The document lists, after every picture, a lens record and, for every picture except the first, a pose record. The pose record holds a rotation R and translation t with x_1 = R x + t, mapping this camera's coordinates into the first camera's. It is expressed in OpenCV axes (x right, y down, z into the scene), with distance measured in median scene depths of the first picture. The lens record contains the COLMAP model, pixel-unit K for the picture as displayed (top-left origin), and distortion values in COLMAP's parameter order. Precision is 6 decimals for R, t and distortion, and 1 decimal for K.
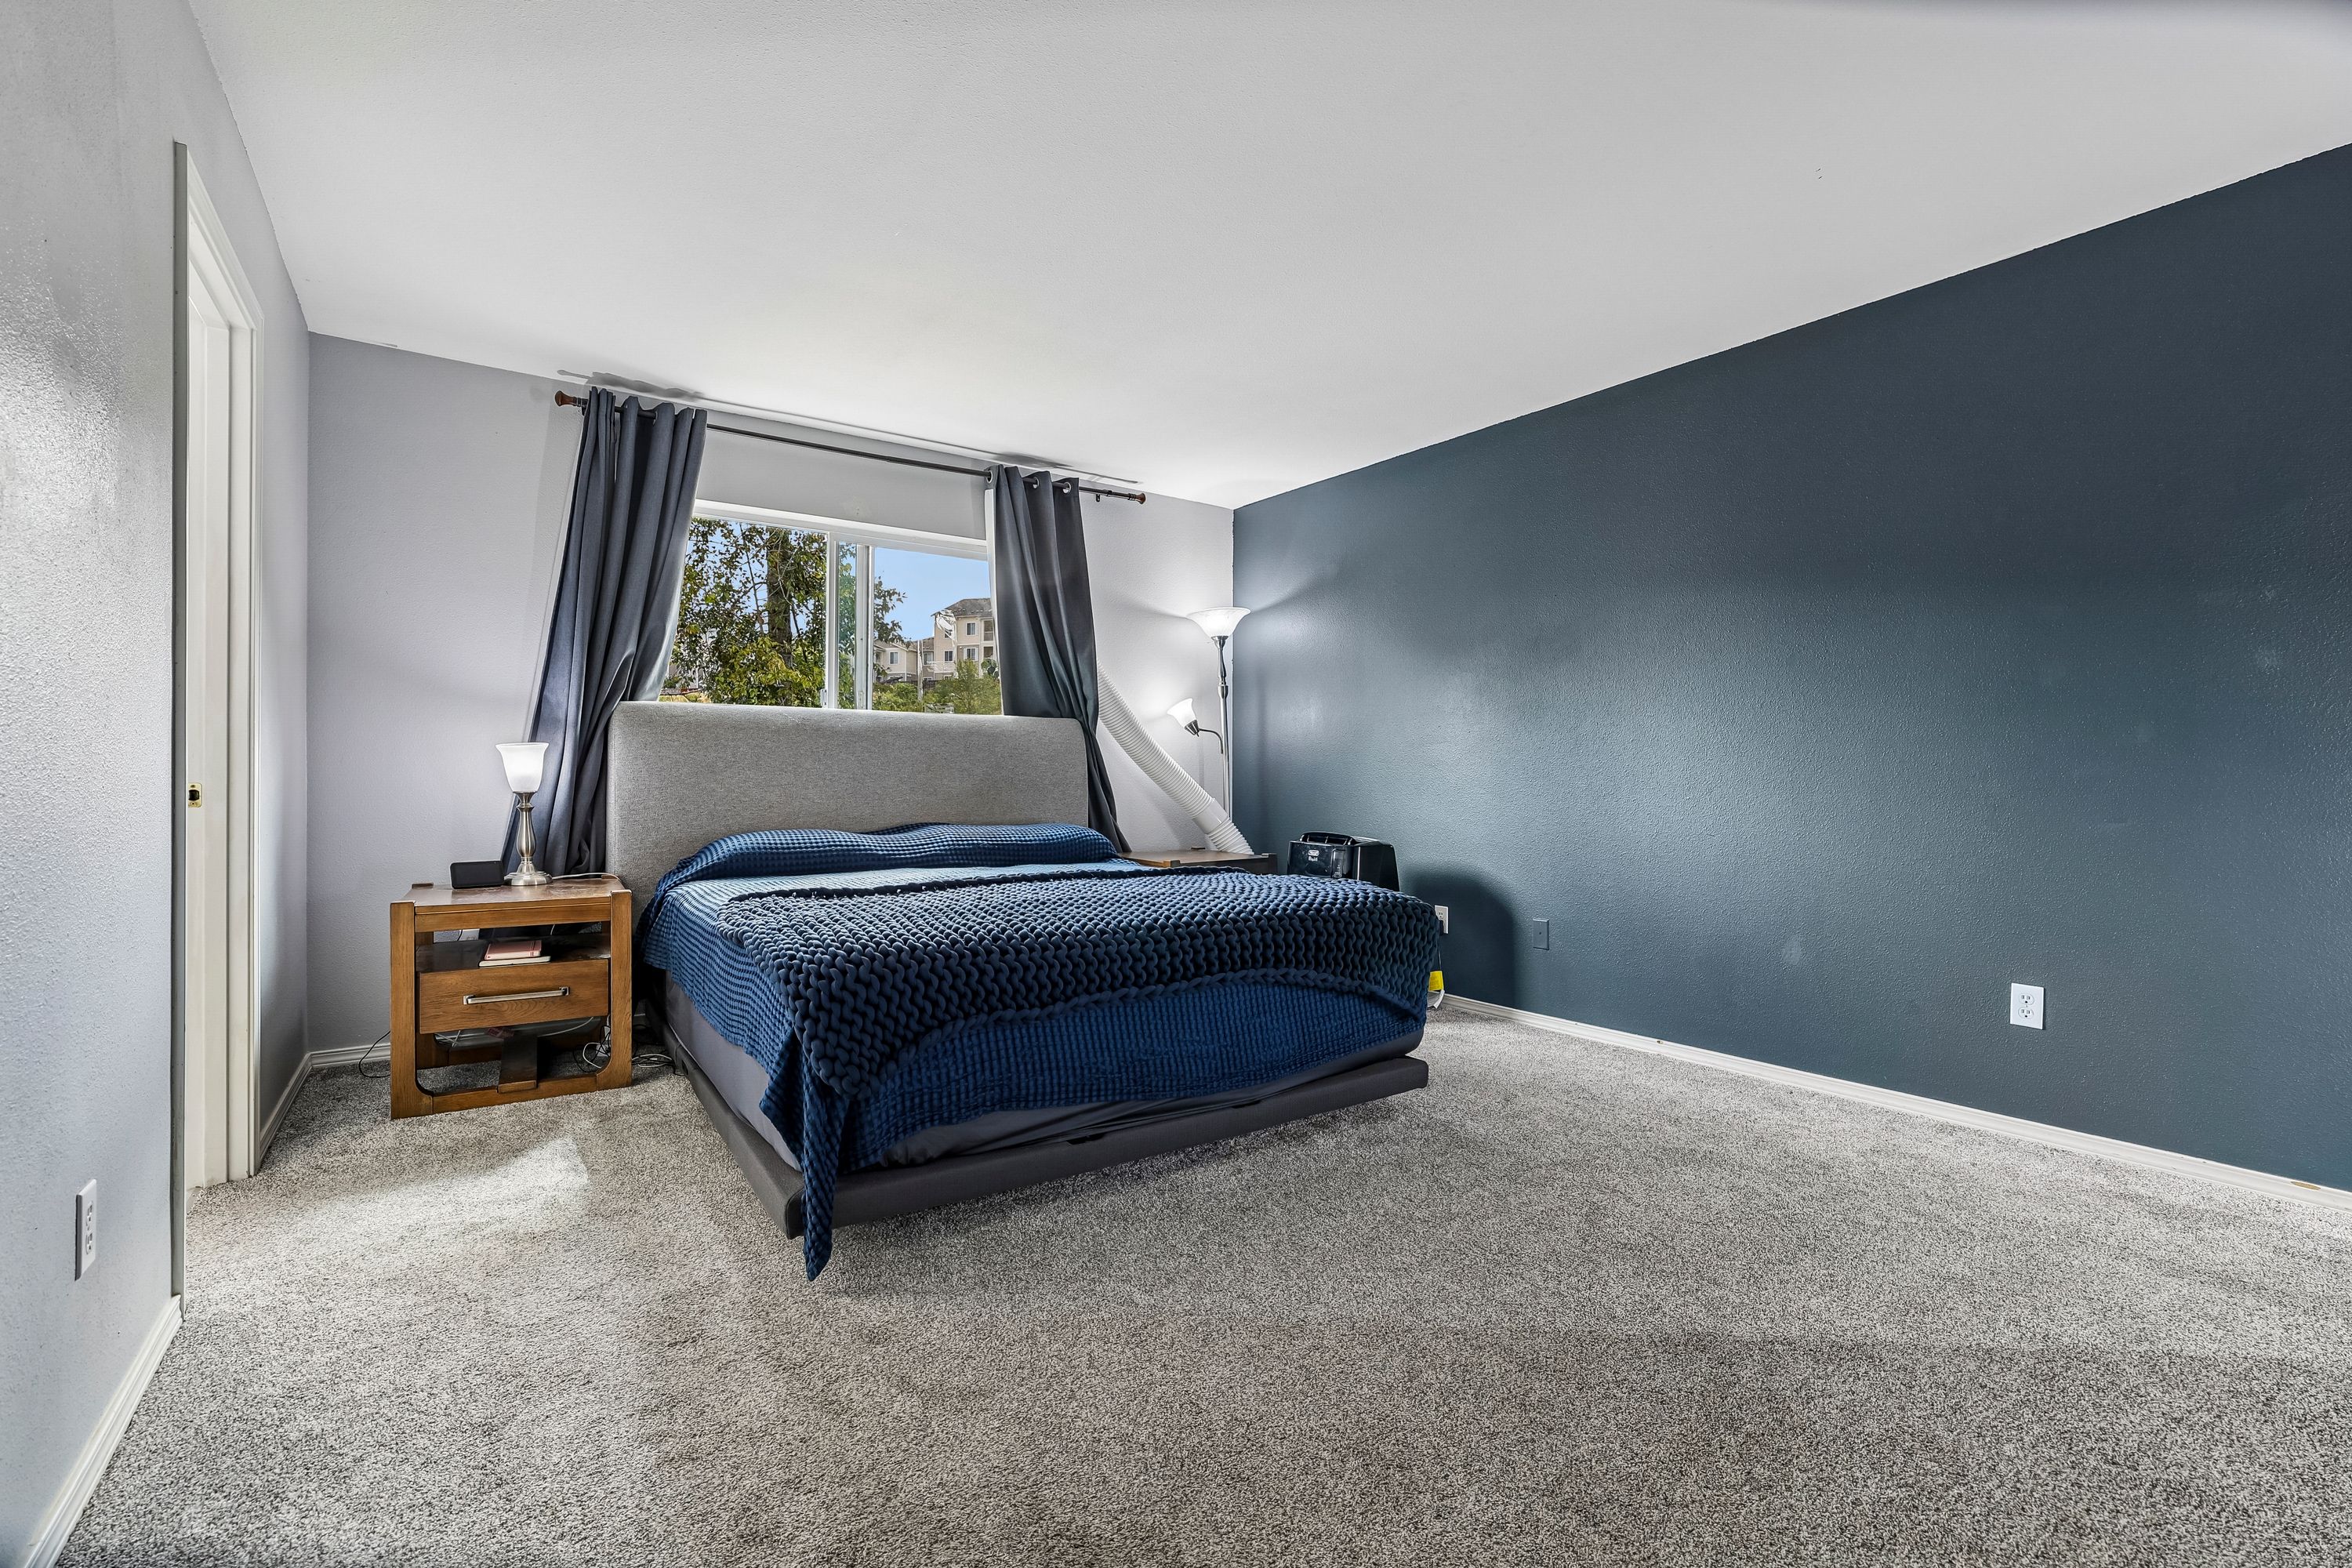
lens RADIAL K [[1004.8, 0, 1173.3], [0, 1004.8, 777.1], [0, 0, 1]] dist [-0.020555, 0.000218]
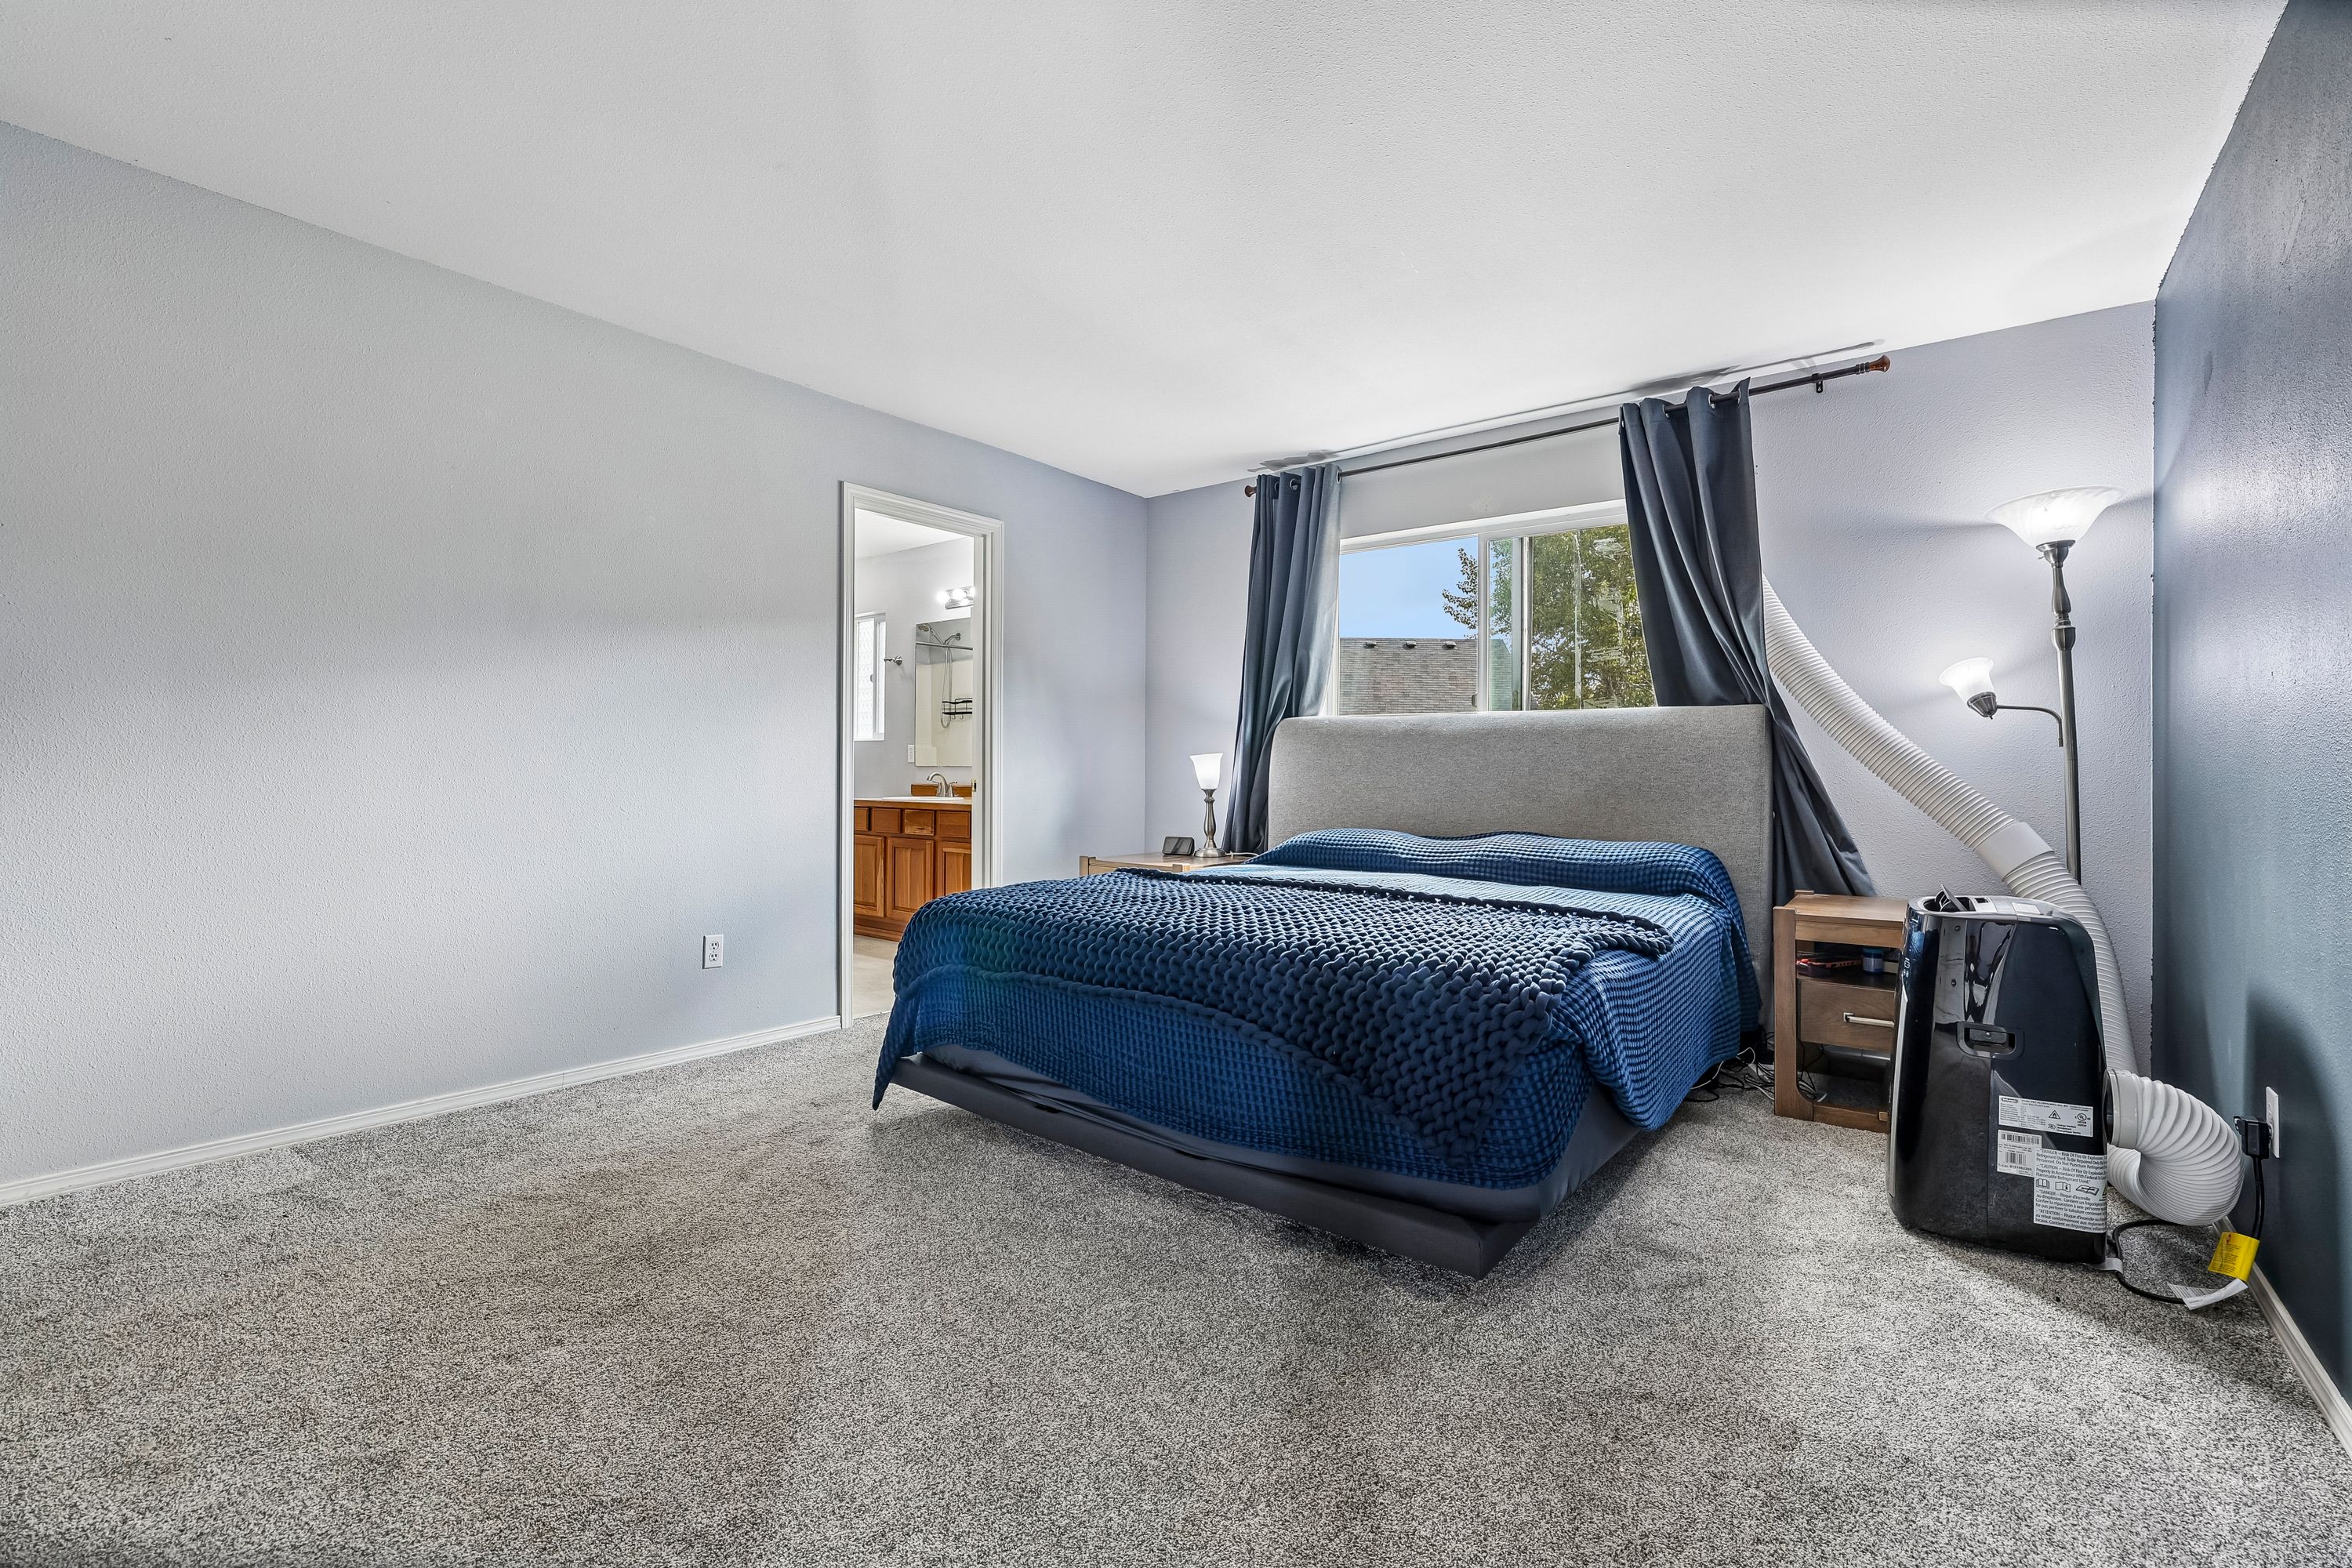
lens RADIAL K [[1004.8, 0, 1171.4], [0, 1004.8, 777.2], [0, 0, 1]] dist [-0.020555, 0.000218]
pose [[0.297677, 0.004977, -0.954654, 0.499175], [-0.009299, 0.999954, 0.002314, -0.003070], [0.954621, 0.008188, 0.297709, 0.398388]]
